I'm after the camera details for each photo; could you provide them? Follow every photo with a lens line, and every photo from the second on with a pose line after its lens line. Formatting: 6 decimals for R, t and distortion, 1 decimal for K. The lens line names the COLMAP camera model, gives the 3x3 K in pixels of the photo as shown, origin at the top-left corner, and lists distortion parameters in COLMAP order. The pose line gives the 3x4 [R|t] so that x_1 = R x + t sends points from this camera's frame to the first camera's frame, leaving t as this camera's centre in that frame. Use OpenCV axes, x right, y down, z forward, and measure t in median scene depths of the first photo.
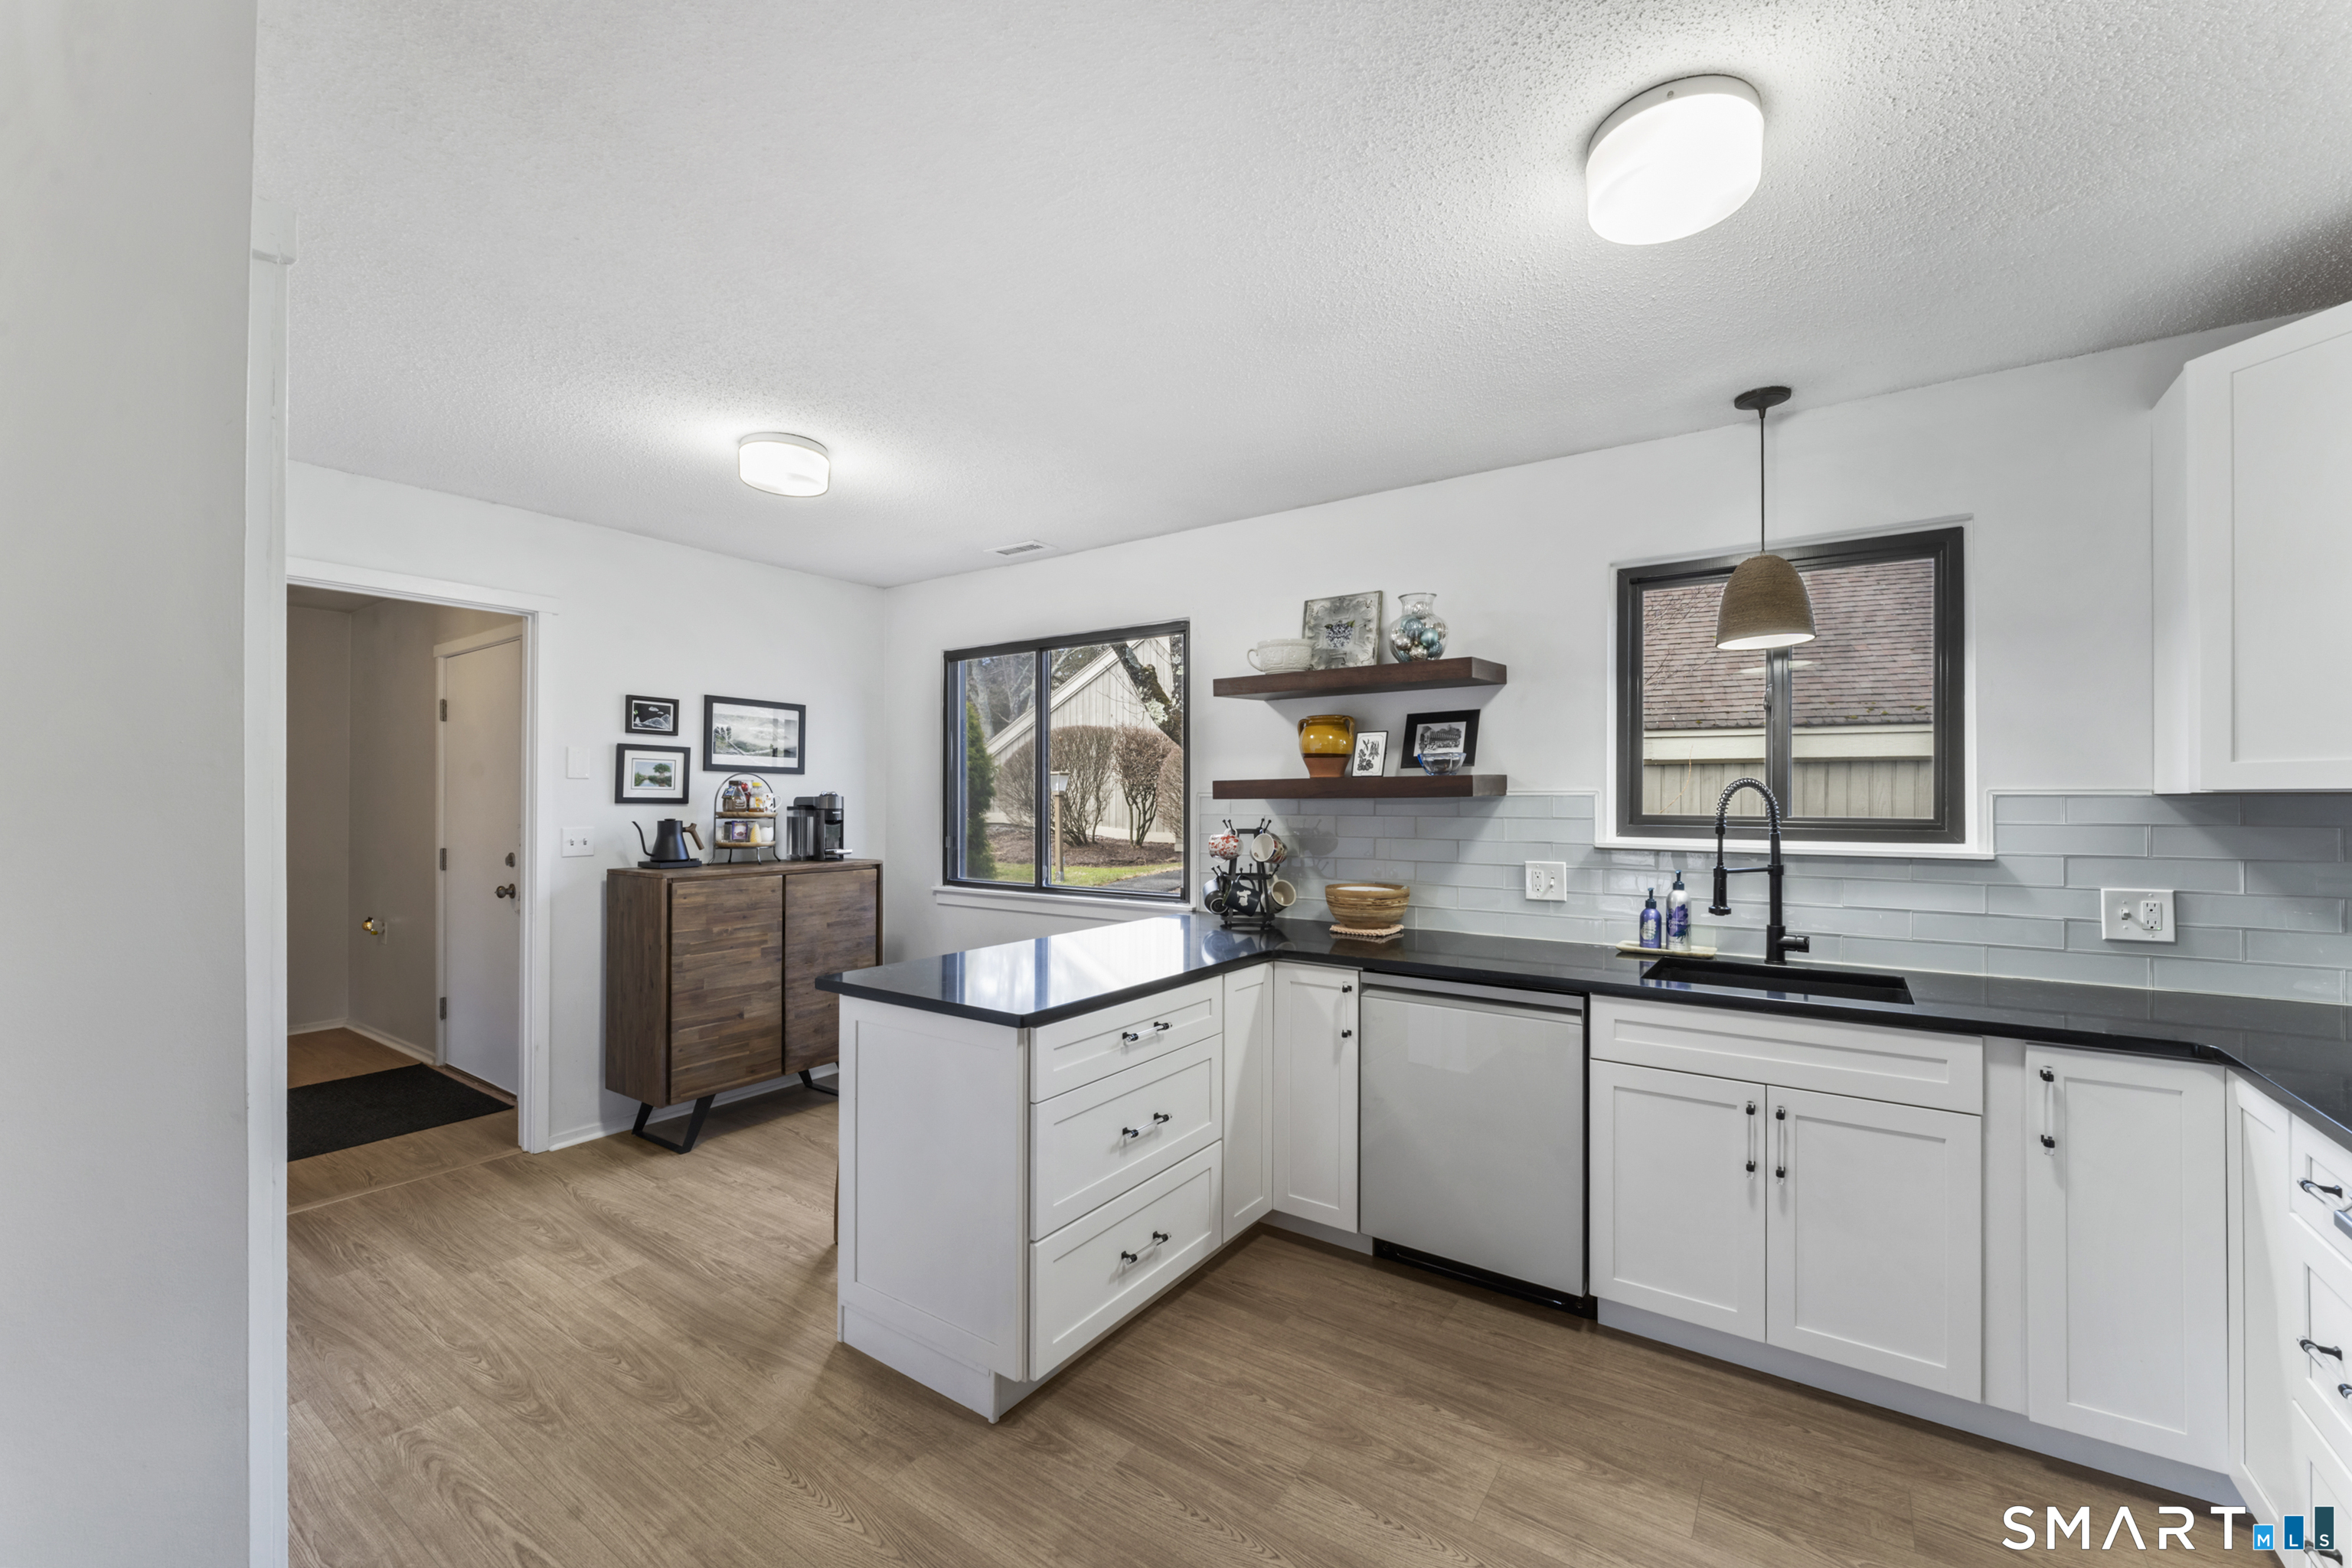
lens RADIAL K [[946.7, 0, 1181.8], [0, 946.7, 788.3], [0, 0, 1]] dist [-0.002743, 0.000615]
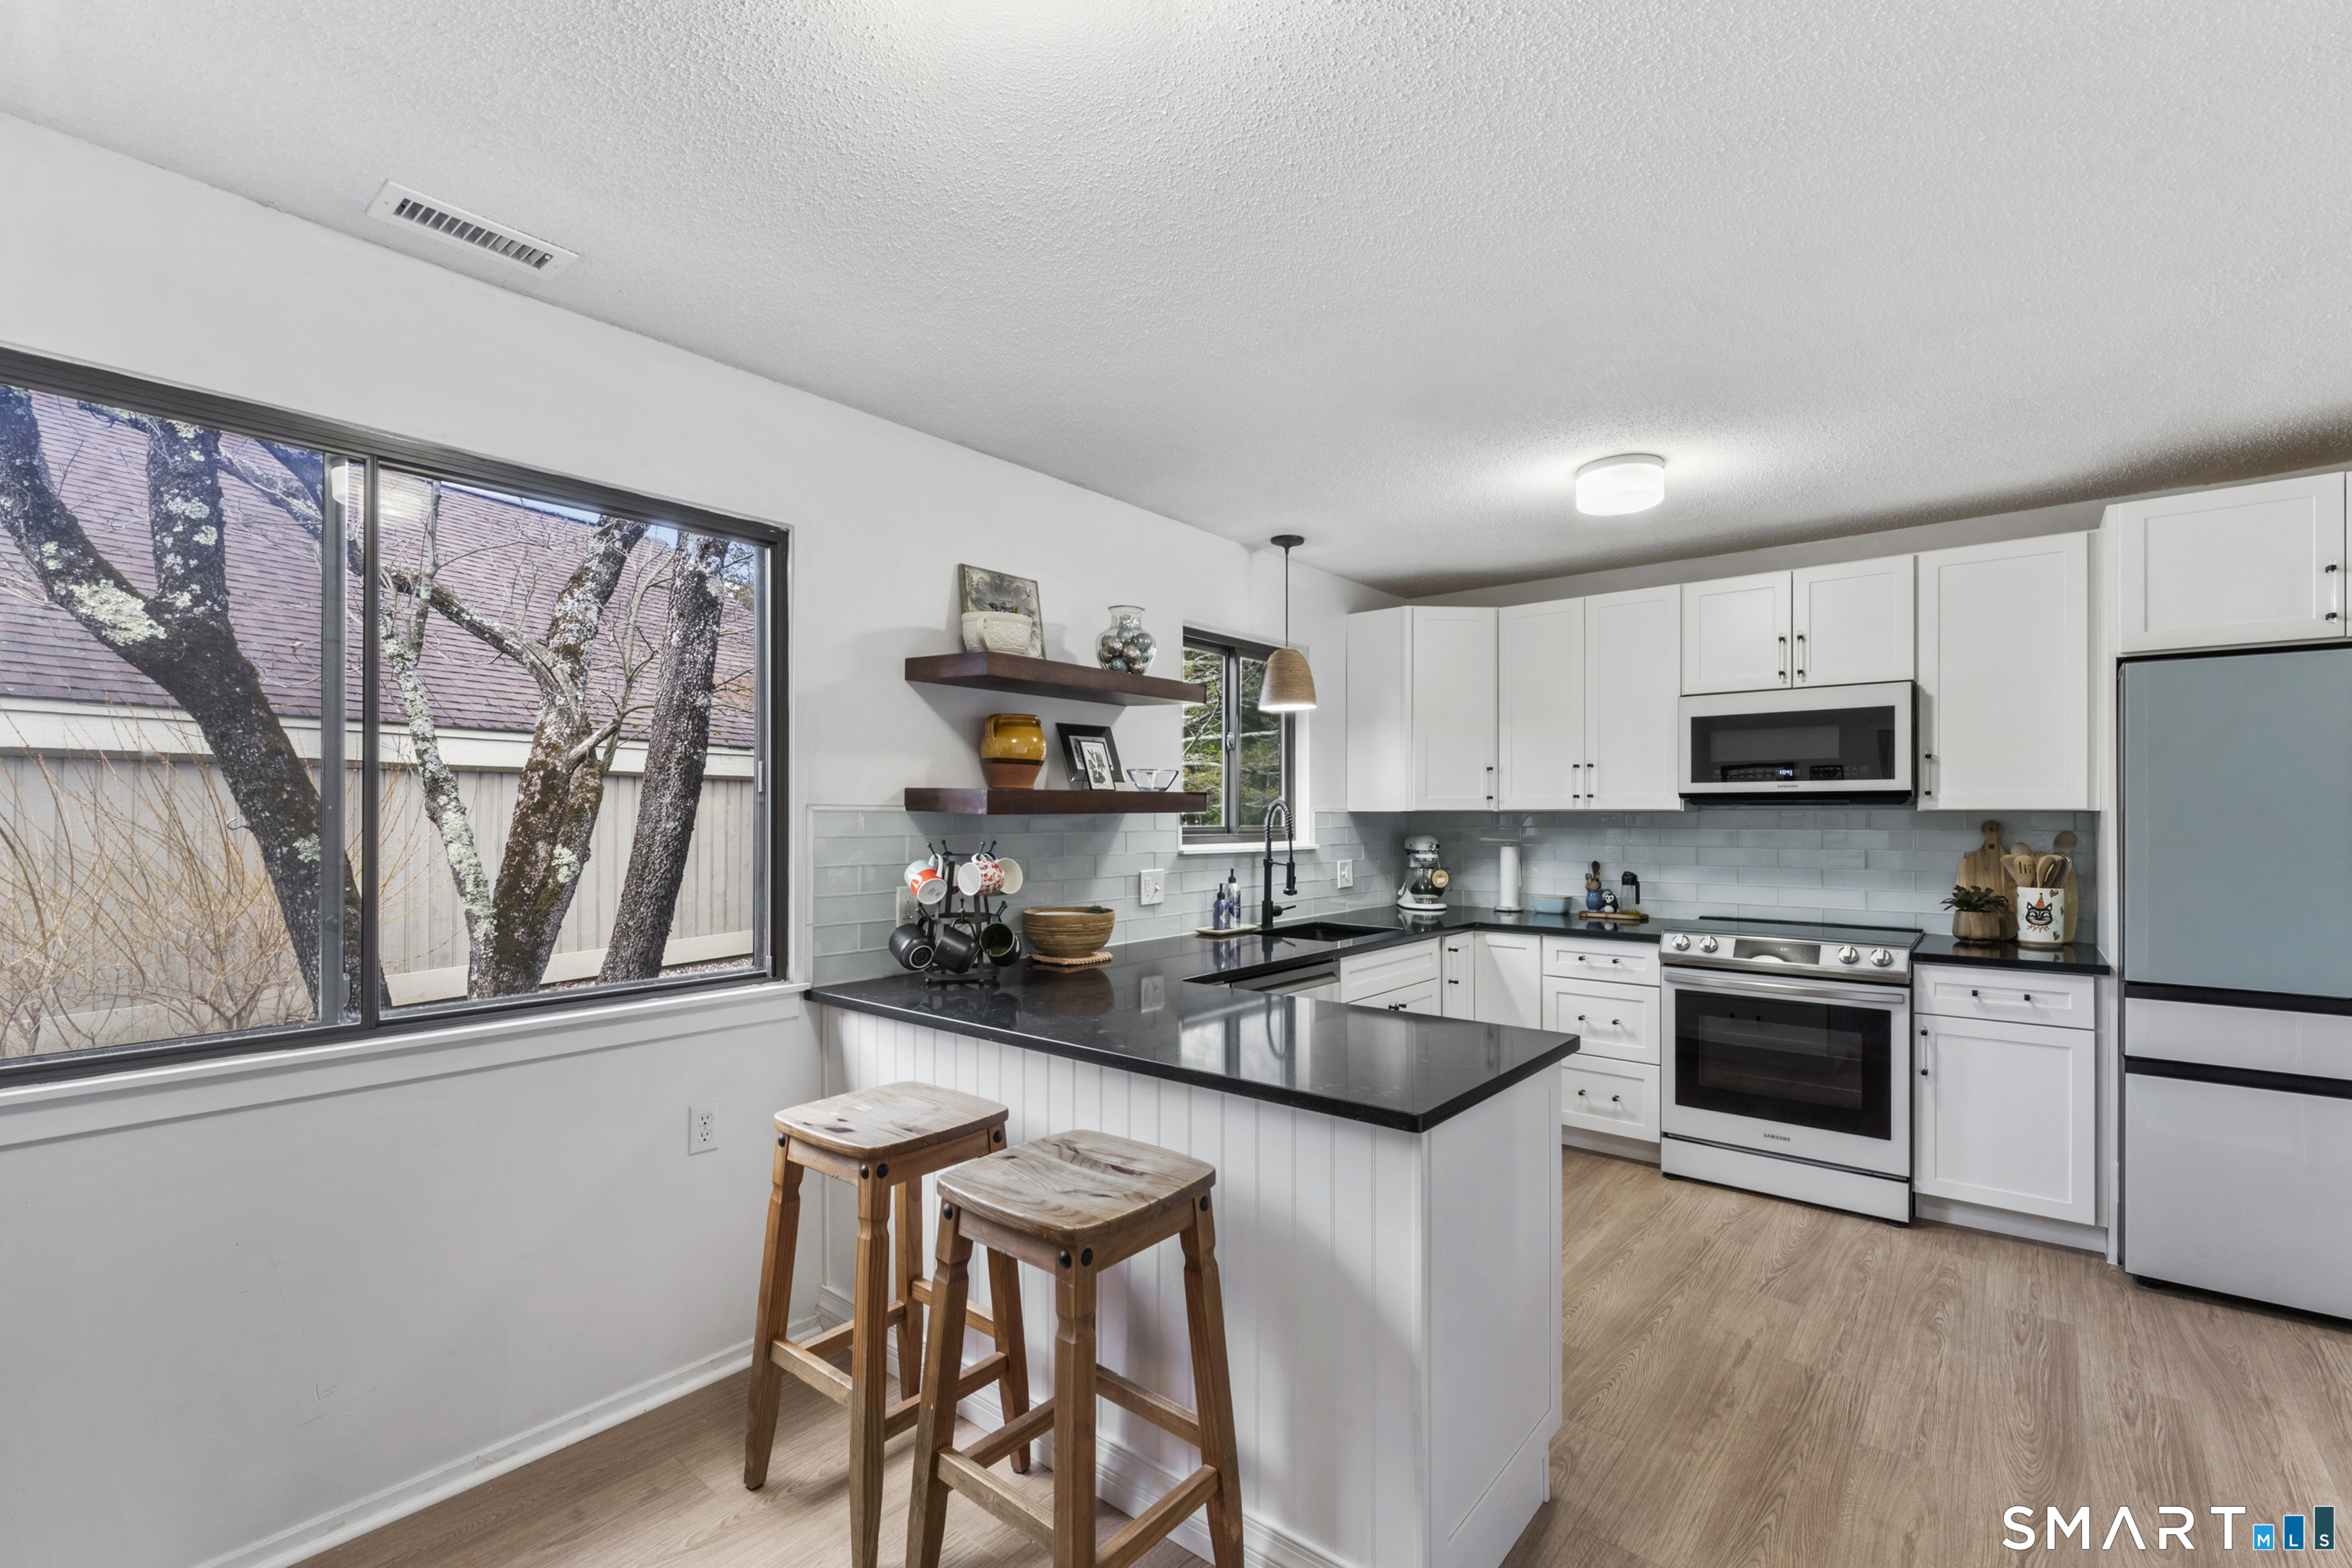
lens RADIAL K [[1009.1, 0, 1184.3], [0, 1009.1, 813.0], [0, 0, 1]] dist [-0.002695, -0.000518]
pose [[0.087181, 0.001190, 0.996192, -0.853569], [-0.011926, 0.999929, -0.000151, 0.010219], [-0.996121, -0.011867, 0.087189, 0.907215]]
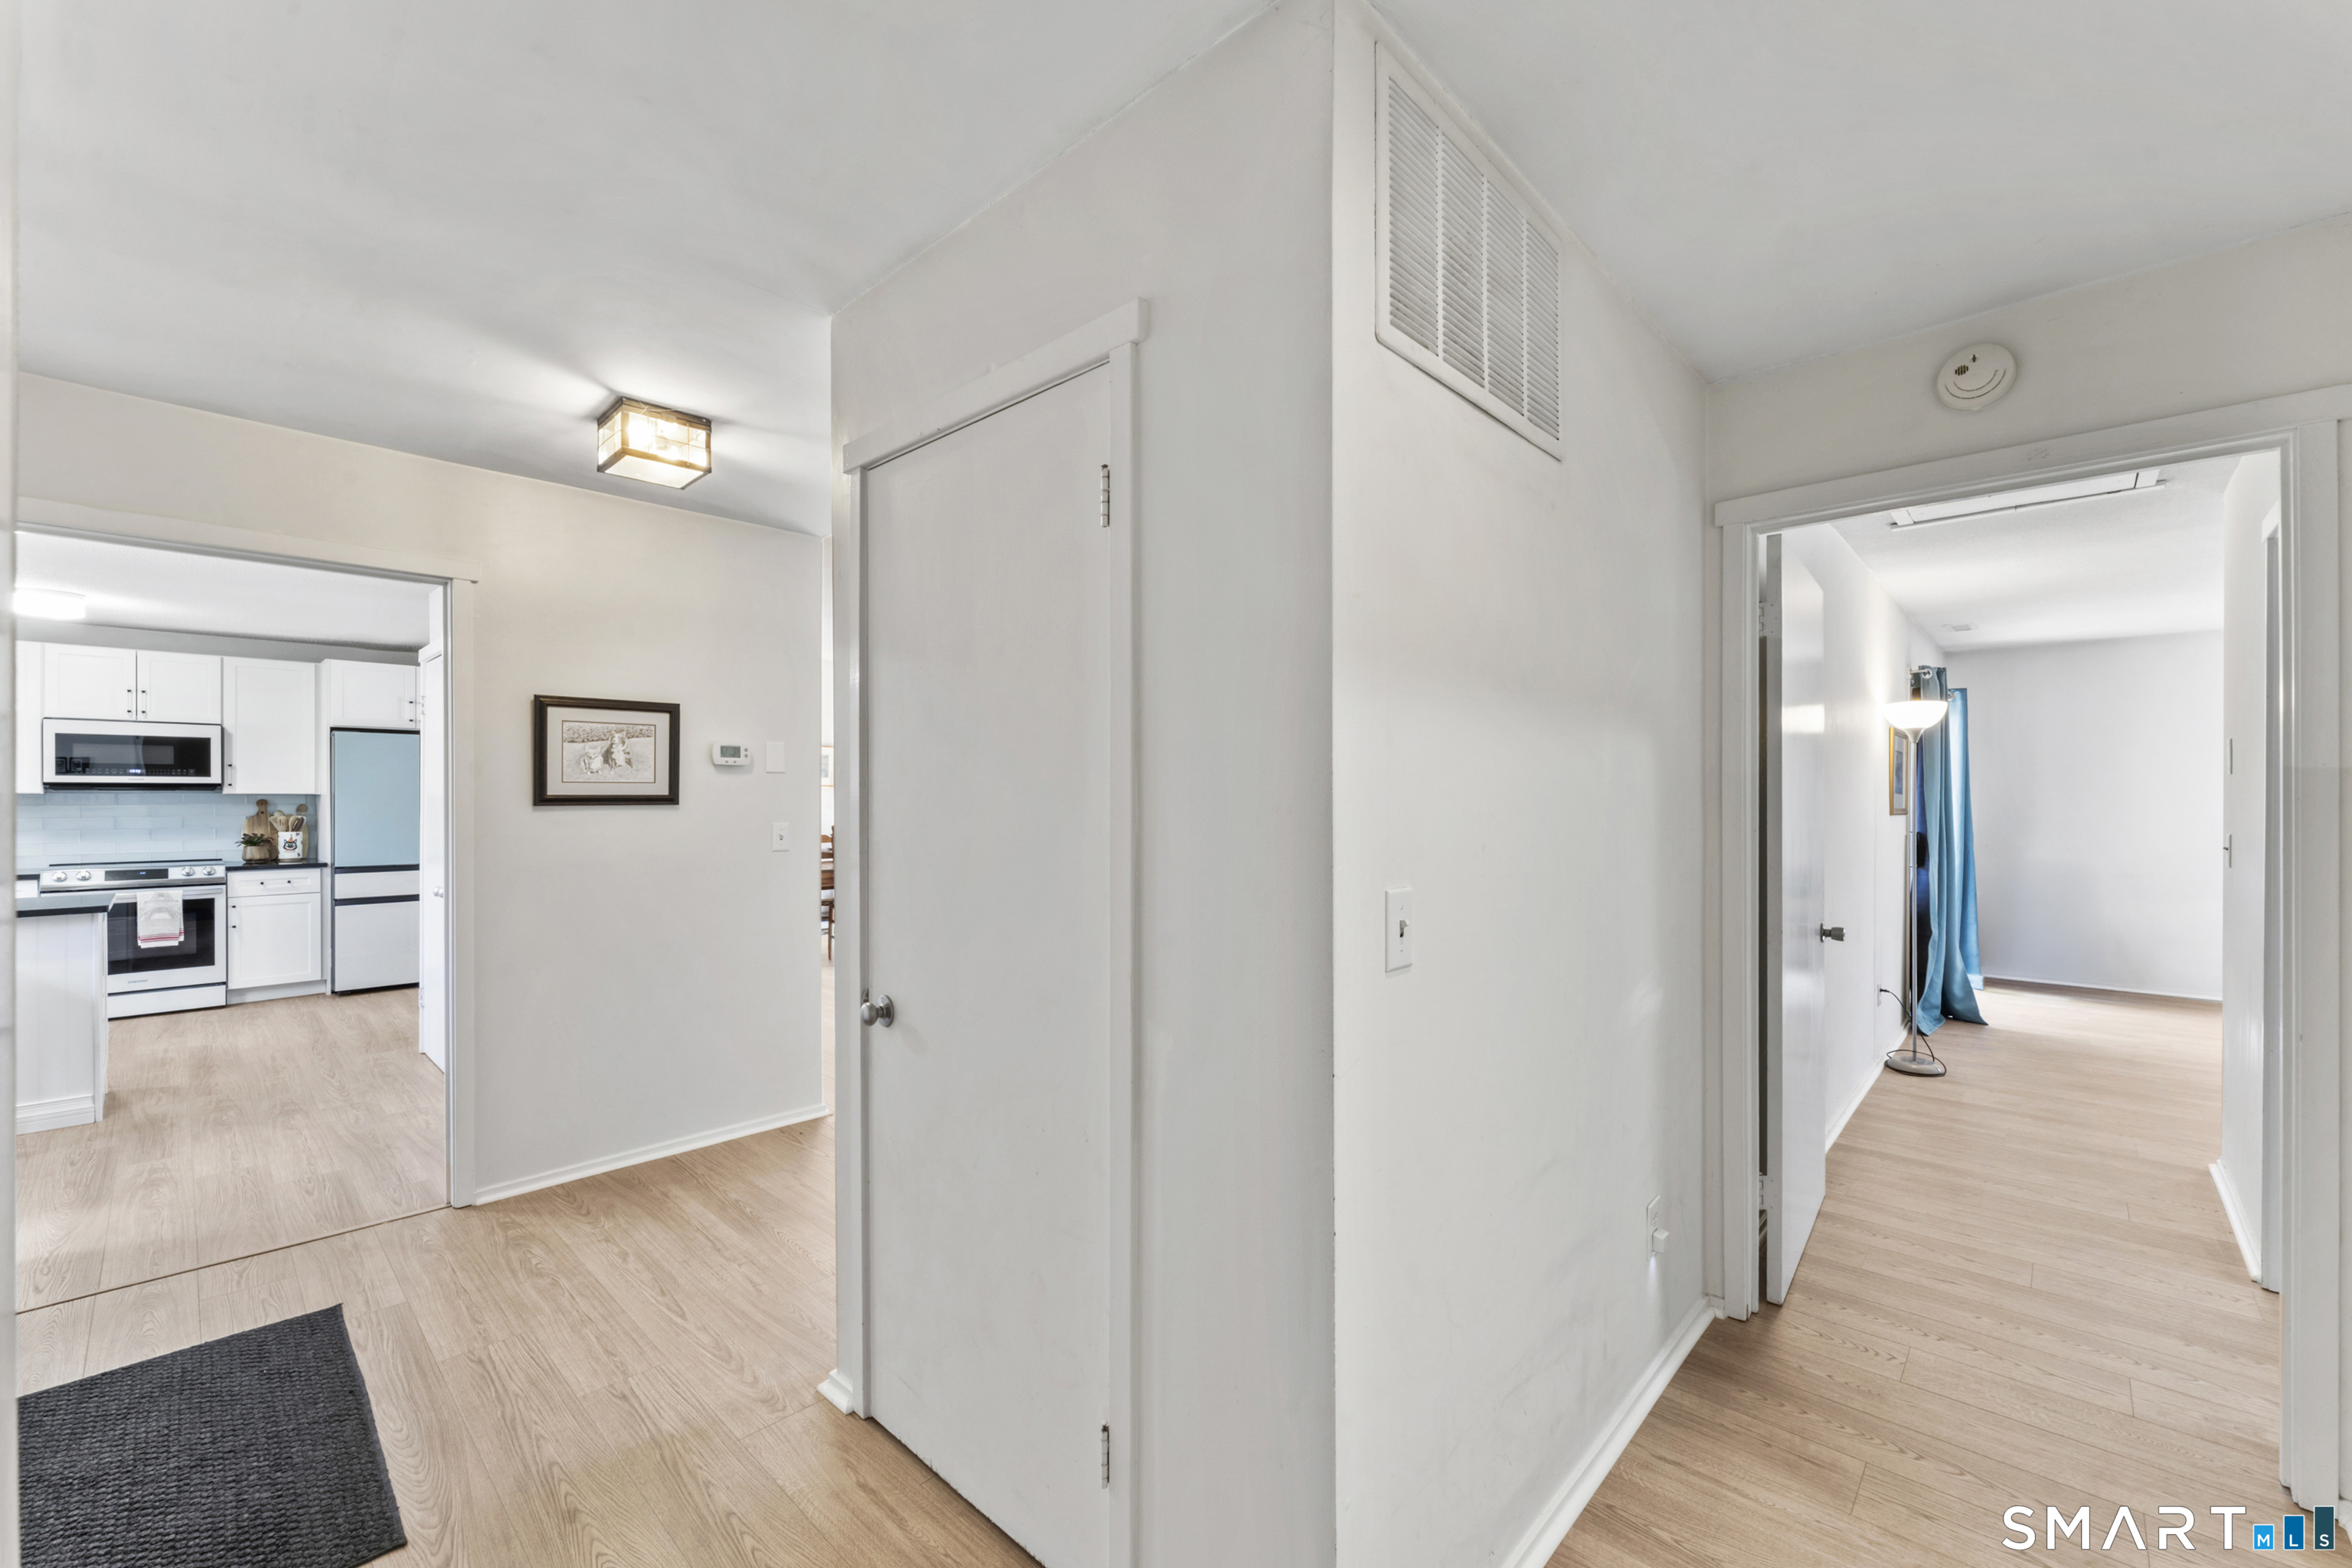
lens RADIAL K [[946.7, 0, 1180.6], [0, 946.7, 795.4], [0, 0, 1]] dist [-0.002743, 0.000615]
pose [[-0.989186, 0.000666, 0.146663, -2.042736], [-0.000894, 0.999944, -0.010572, 0.021095], [-0.146662, -0.010589, -0.989130, 1.946590]]
